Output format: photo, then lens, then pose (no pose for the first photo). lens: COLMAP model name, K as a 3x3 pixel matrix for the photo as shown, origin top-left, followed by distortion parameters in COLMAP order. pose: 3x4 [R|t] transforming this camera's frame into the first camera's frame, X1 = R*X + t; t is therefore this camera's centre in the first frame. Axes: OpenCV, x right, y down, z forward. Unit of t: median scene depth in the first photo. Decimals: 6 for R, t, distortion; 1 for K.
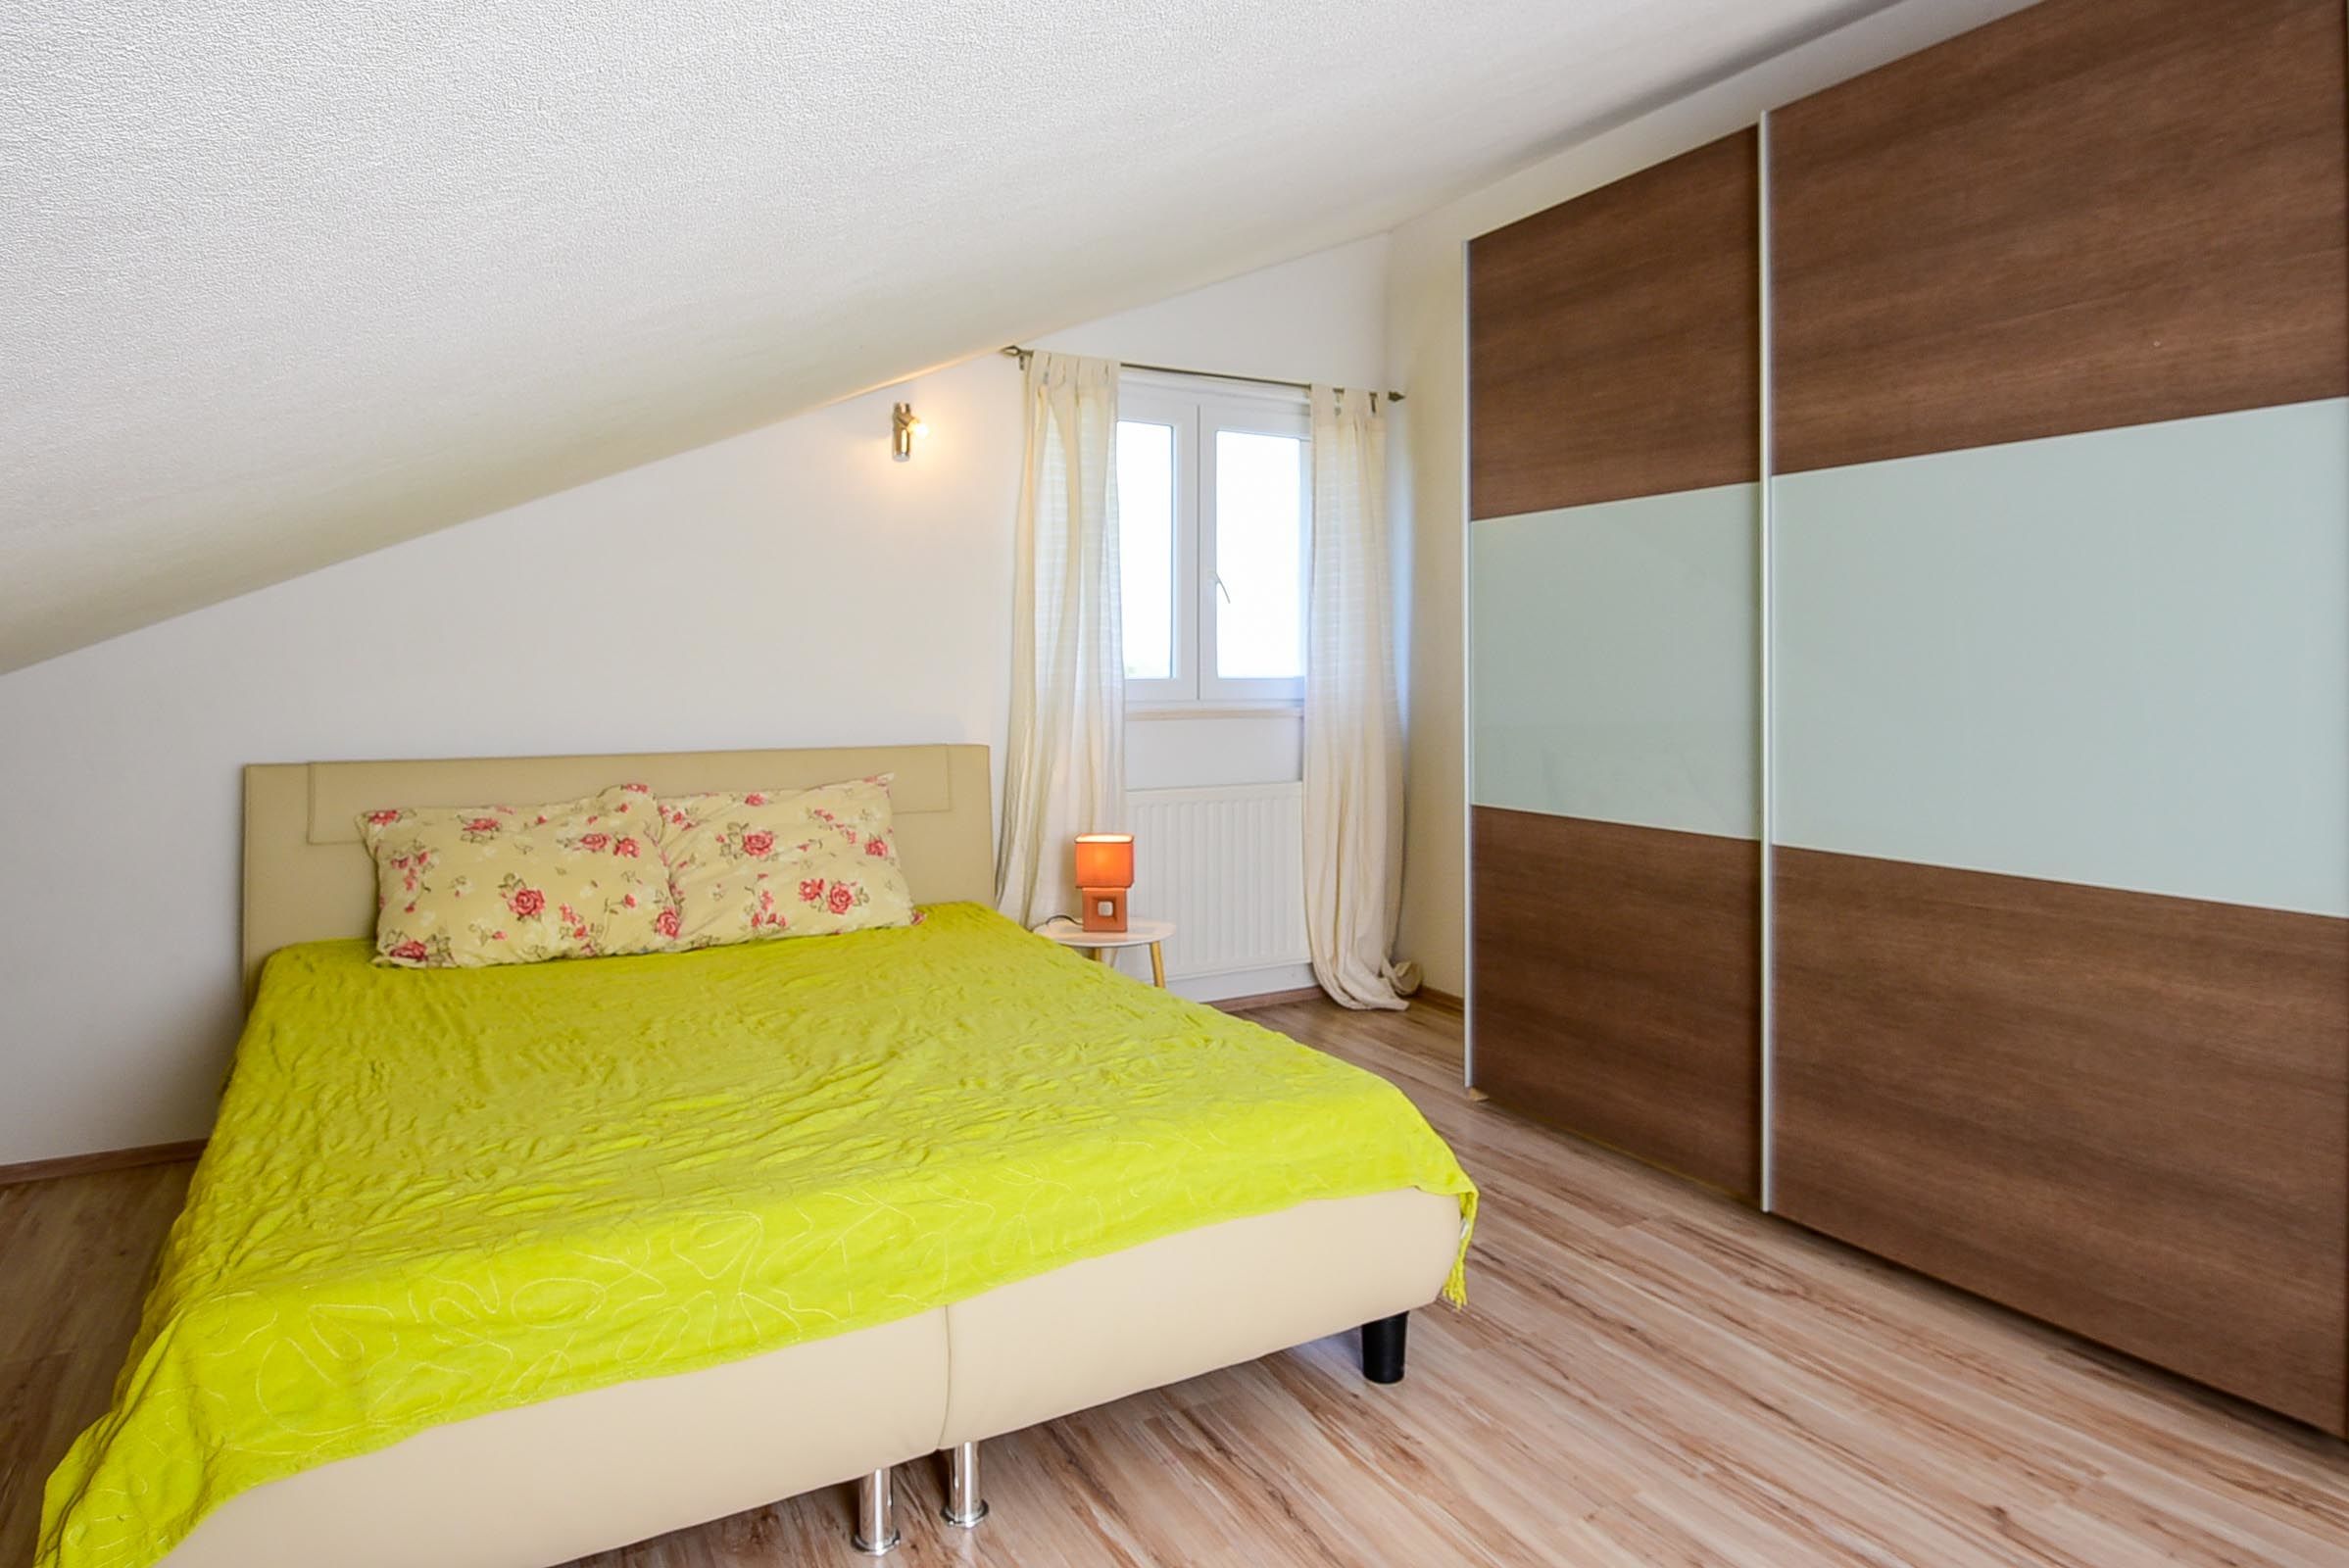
lens RADIAL K [[1388.8, 0, 1129.6], [0, 1388.8, 678.5], [0, 0, 1]] dist [-0.002853, -0.000633]
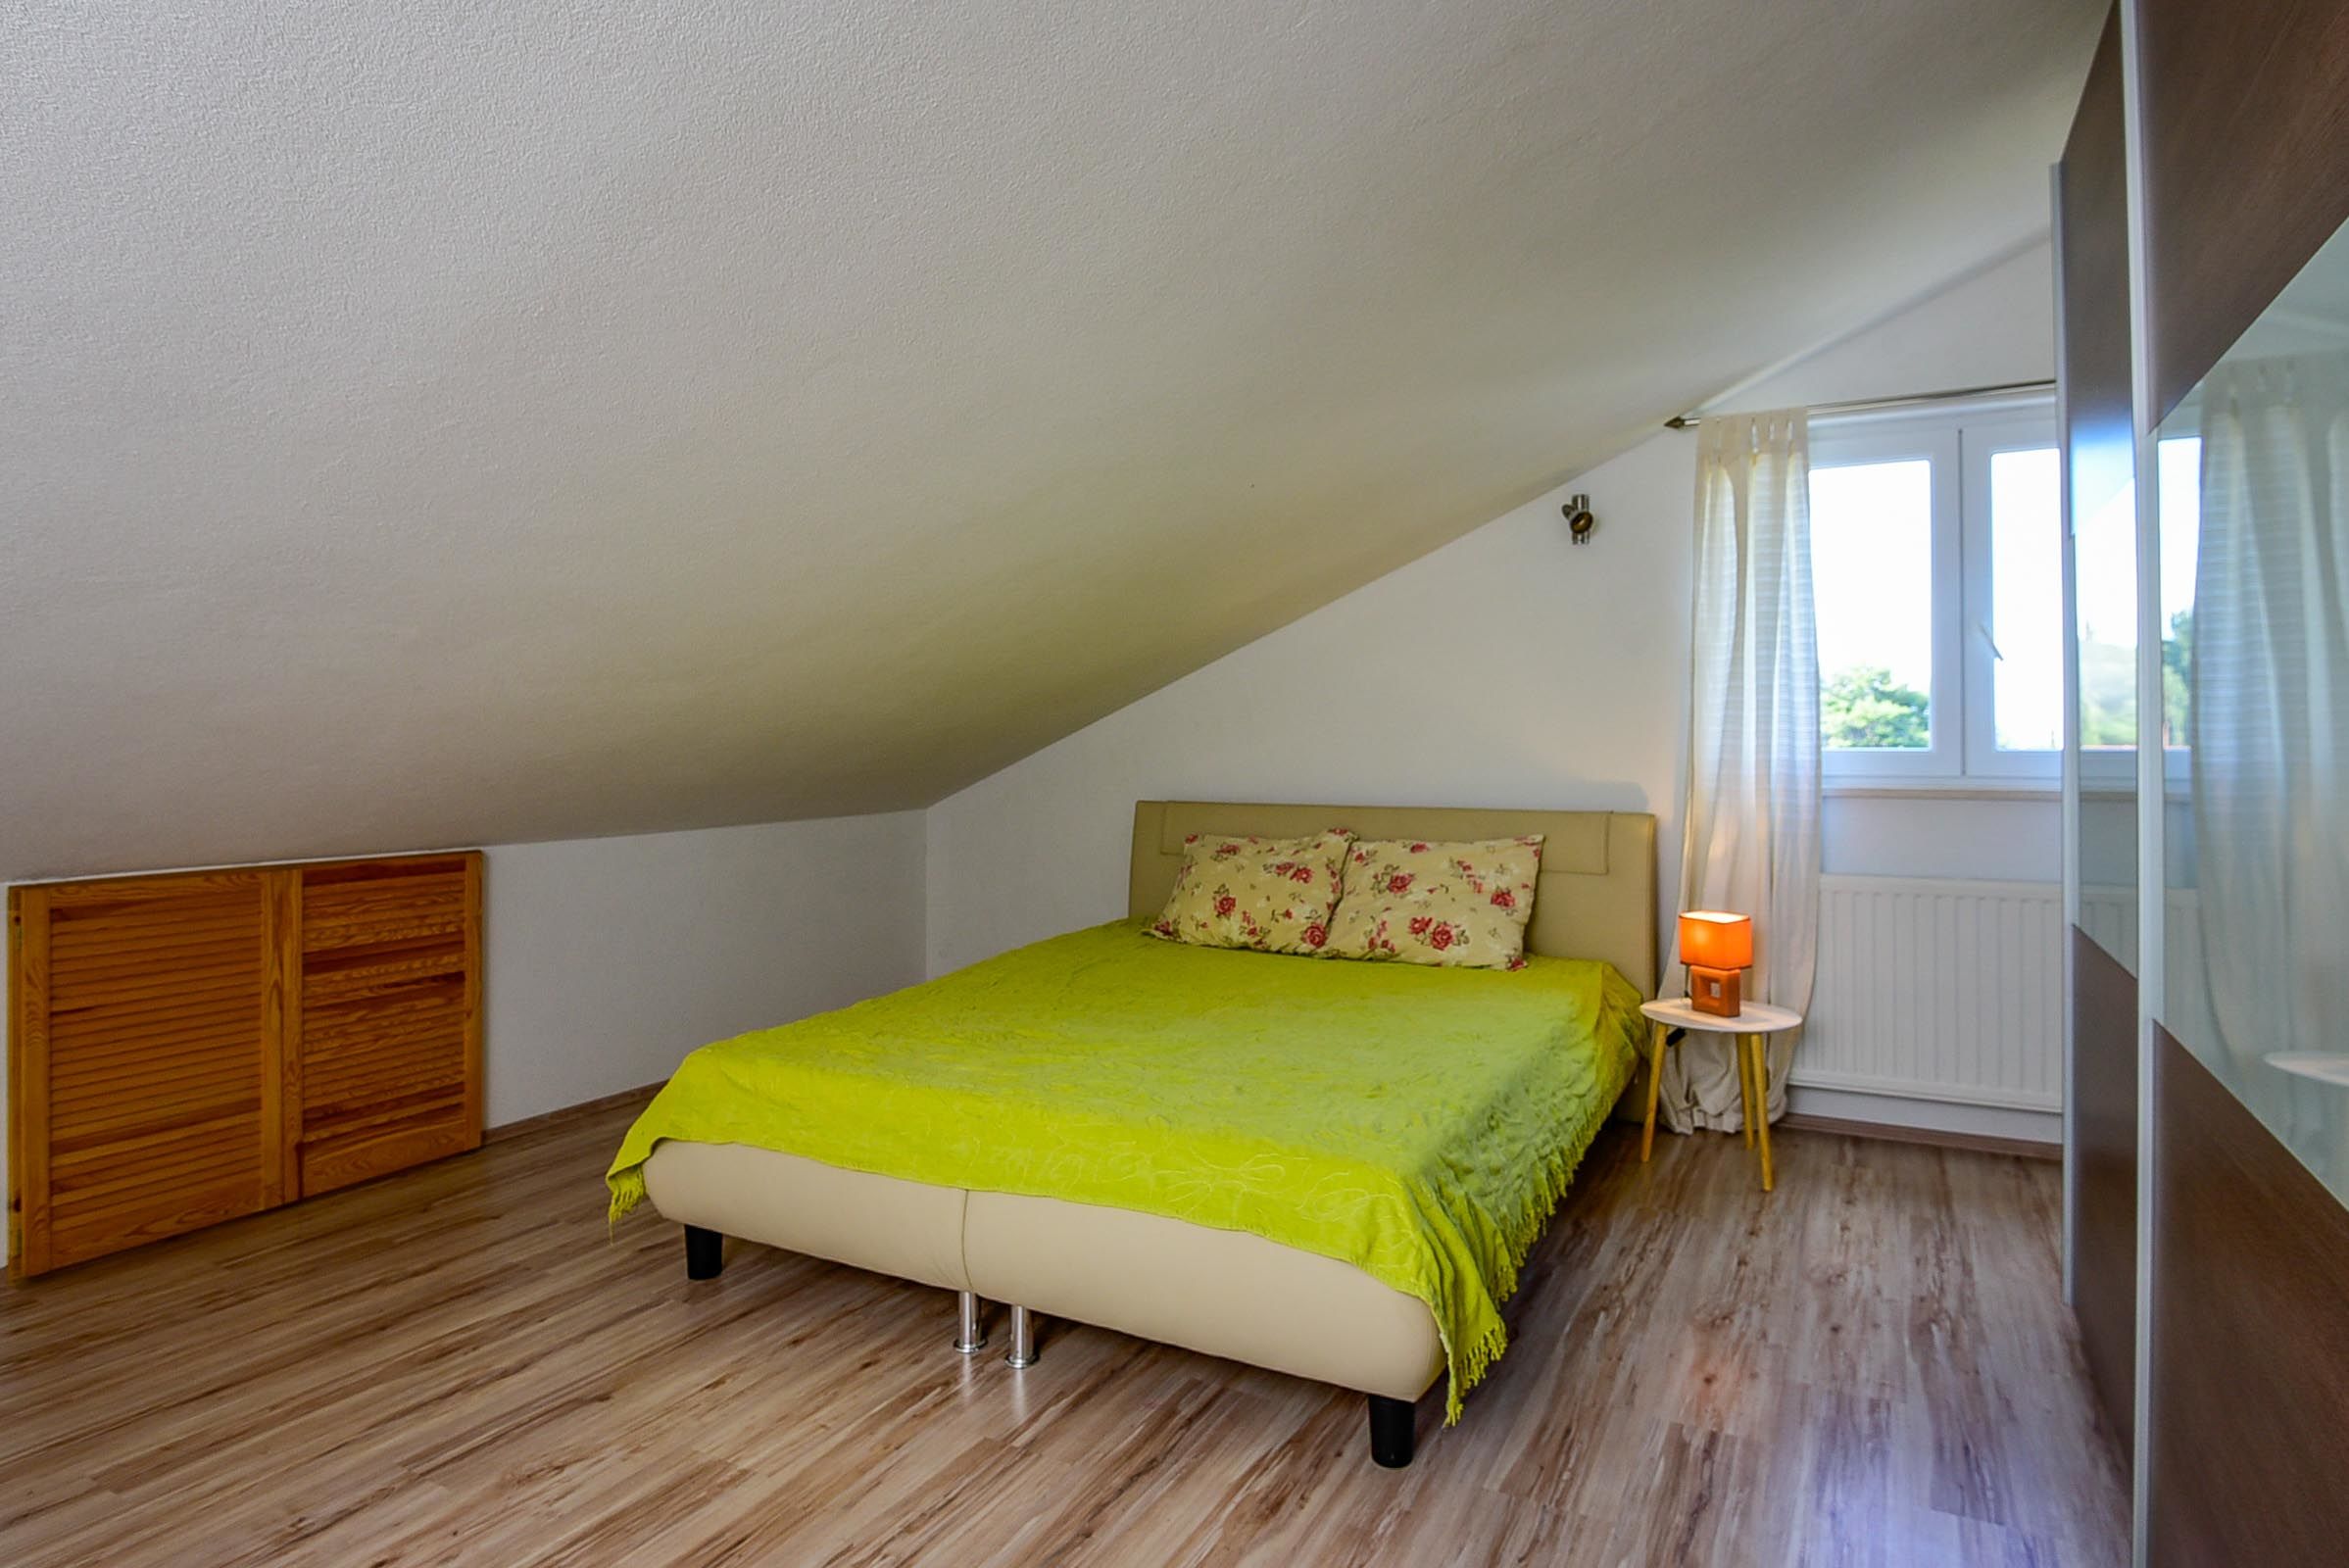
lens RADIAL K [[1192.9, 0, 1178.3], [0, 1192.9, 761.4], [0, 0, 1]] dist [-0.017797, -0.004357]
pose [[0.548088, 0.012846, -0.836322, 0.540889], [-0.002858, 0.999905, 0.013486, -0.002098], [0.836416, -0.005001, 0.548073, 0.282363]]
